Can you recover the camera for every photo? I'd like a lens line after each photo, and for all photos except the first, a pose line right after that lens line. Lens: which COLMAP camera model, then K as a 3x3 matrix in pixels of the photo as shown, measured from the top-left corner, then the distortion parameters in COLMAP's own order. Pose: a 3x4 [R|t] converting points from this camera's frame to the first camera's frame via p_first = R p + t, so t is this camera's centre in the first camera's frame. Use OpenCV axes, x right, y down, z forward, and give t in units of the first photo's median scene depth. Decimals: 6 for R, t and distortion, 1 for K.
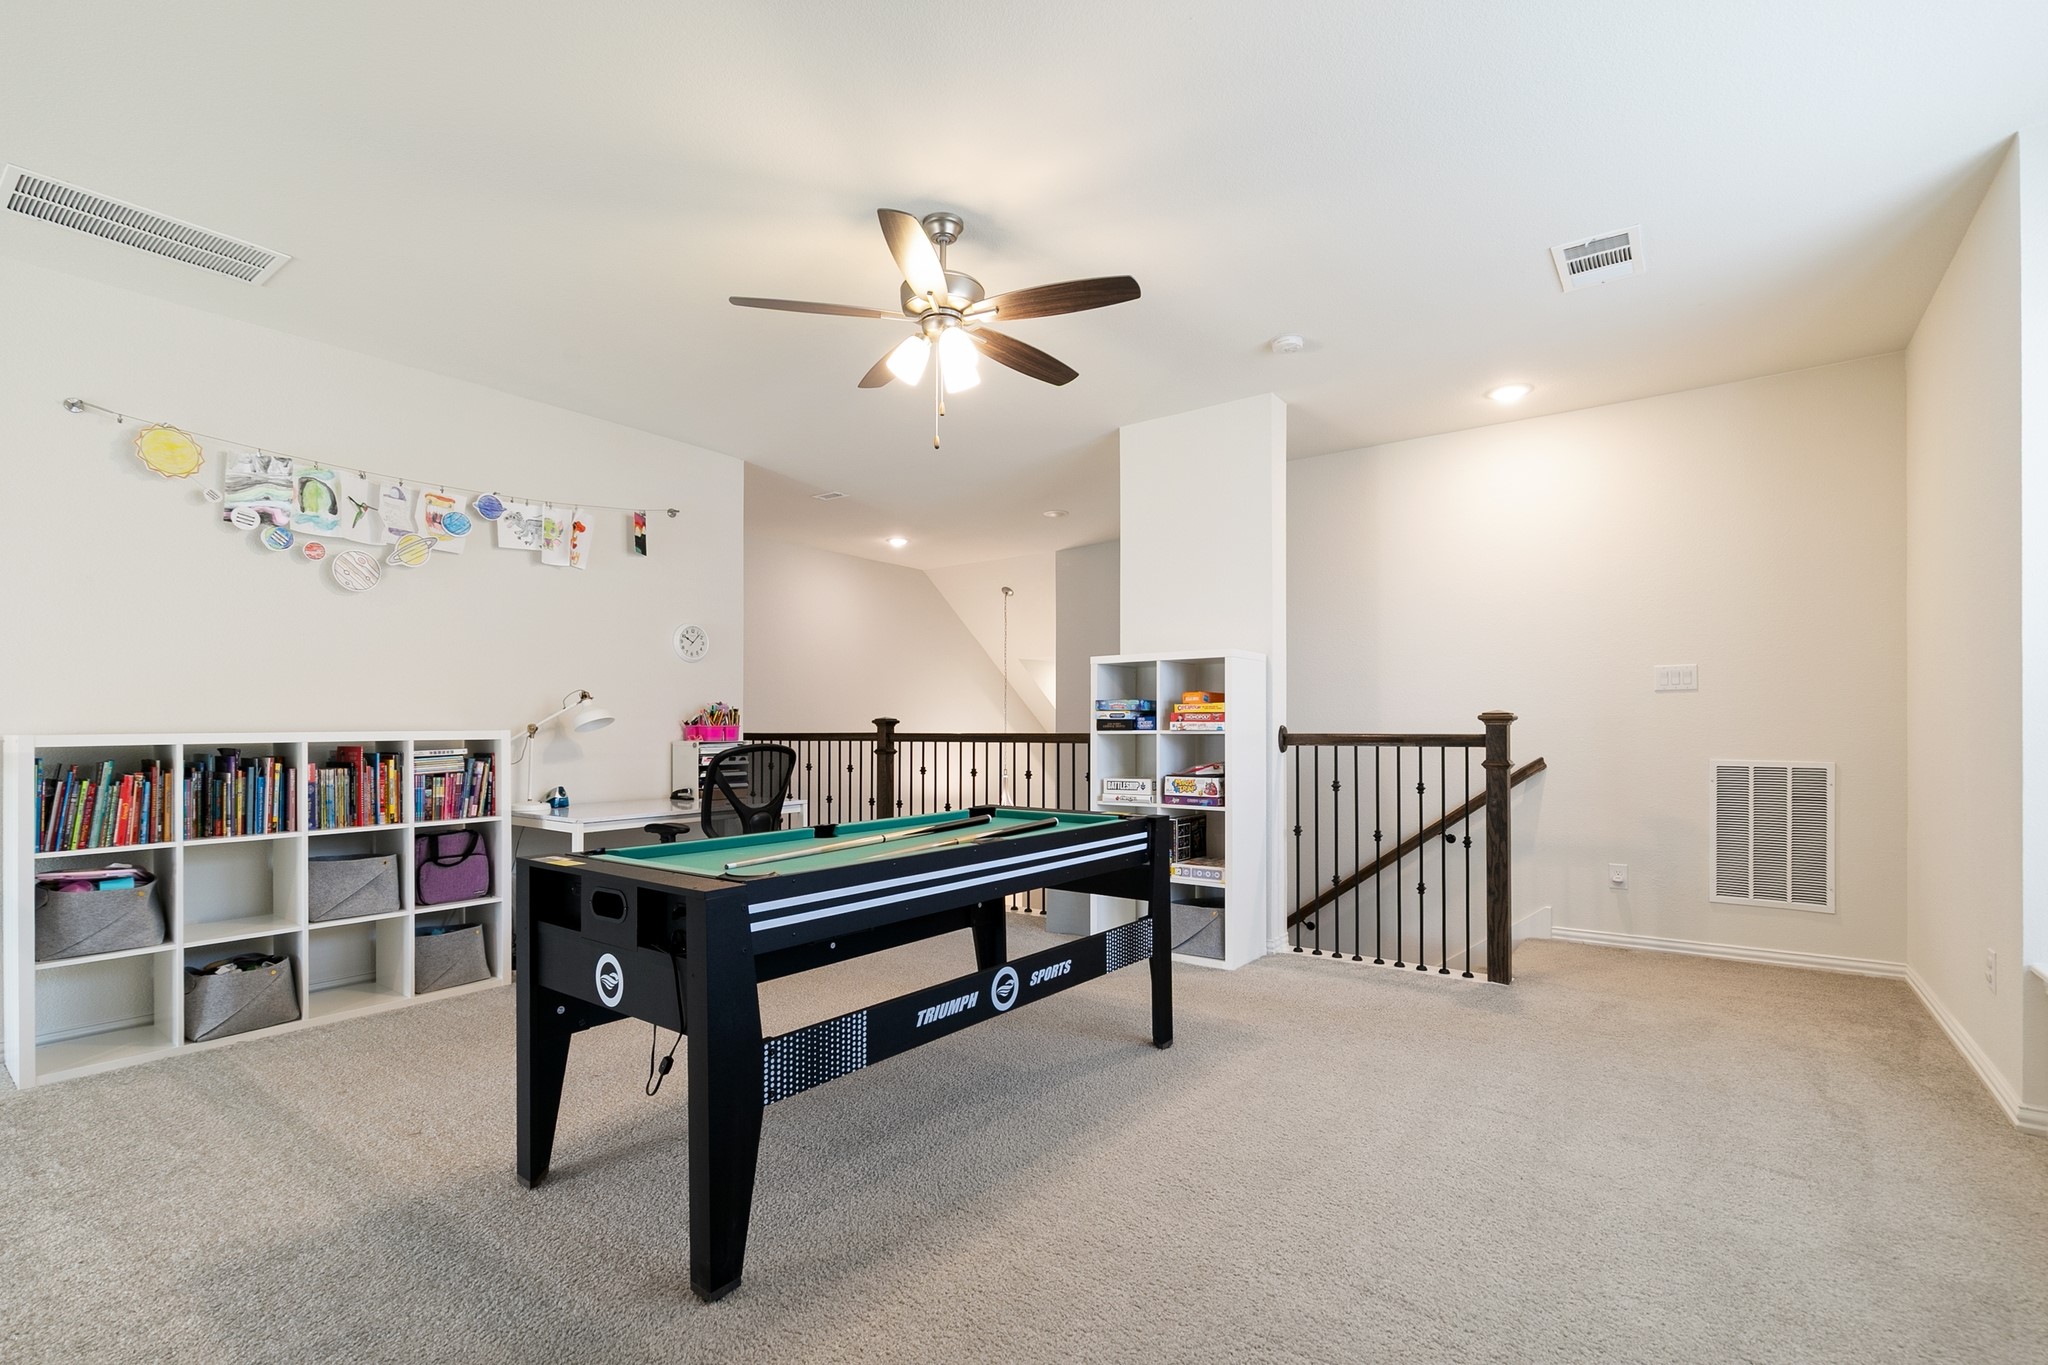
lens RADIAL K [[918.2, 0, 1023.5], [0, 918.2, 727.1], [0, 0, 1]] dist [0.000548, 0.000185]
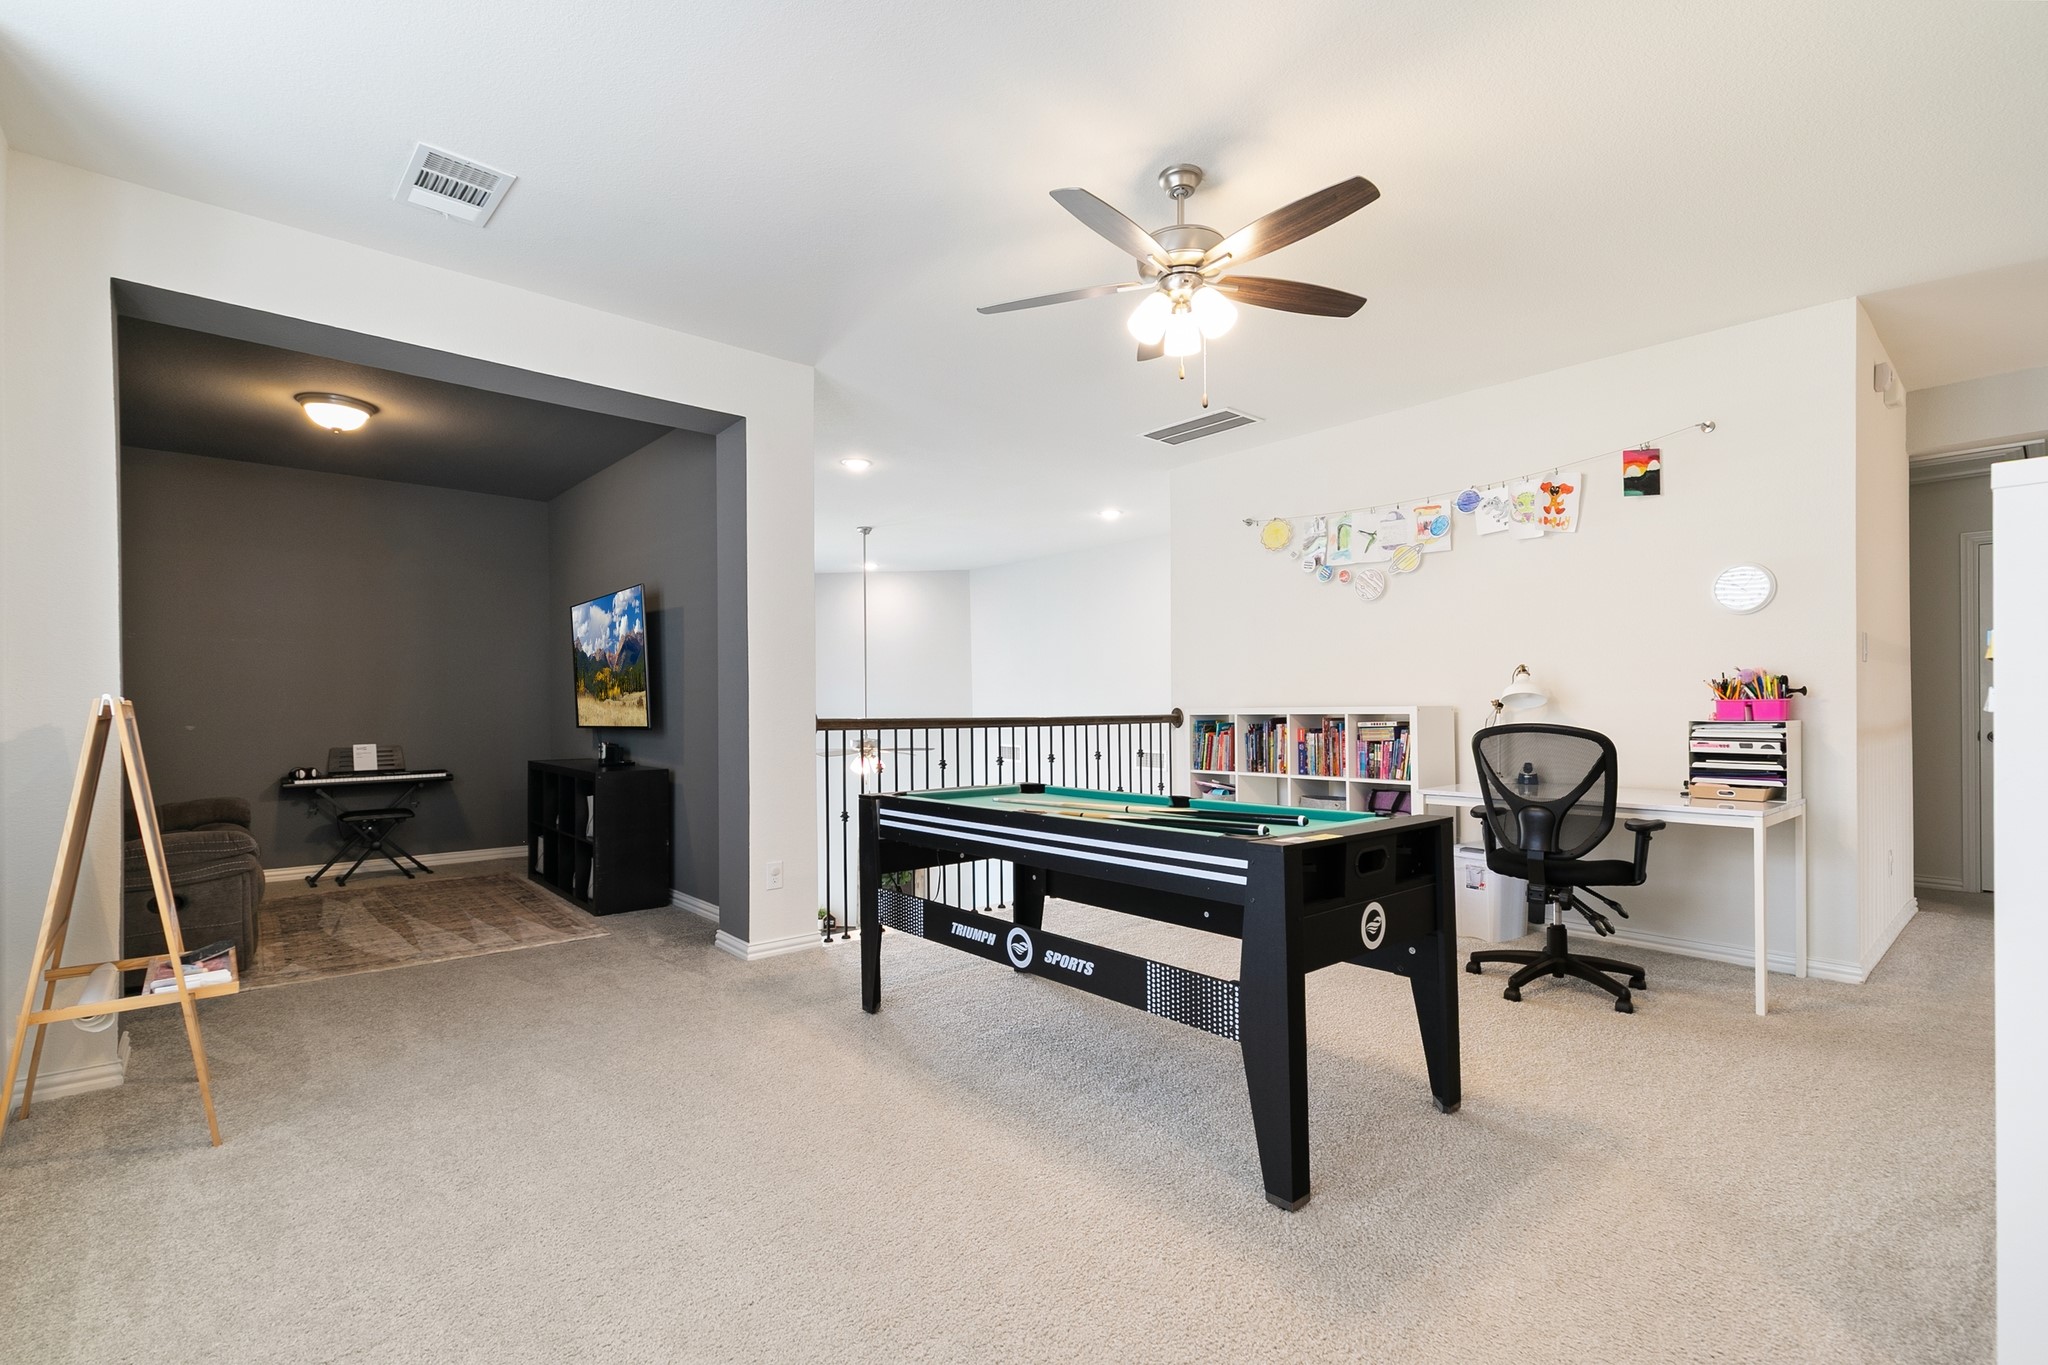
lens RADIAL K [[943.8, 0, 1021.5], [0, 943.8, 702.4], [0, 0, 1]] dist [0.000377, -0.000057]
pose [[-0.205354, 0.005588, -0.978672, 0.643814], [0.013737, 0.999902, 0.002827, -0.010806], [0.978591, -0.012863, -0.205411, 0.722312]]
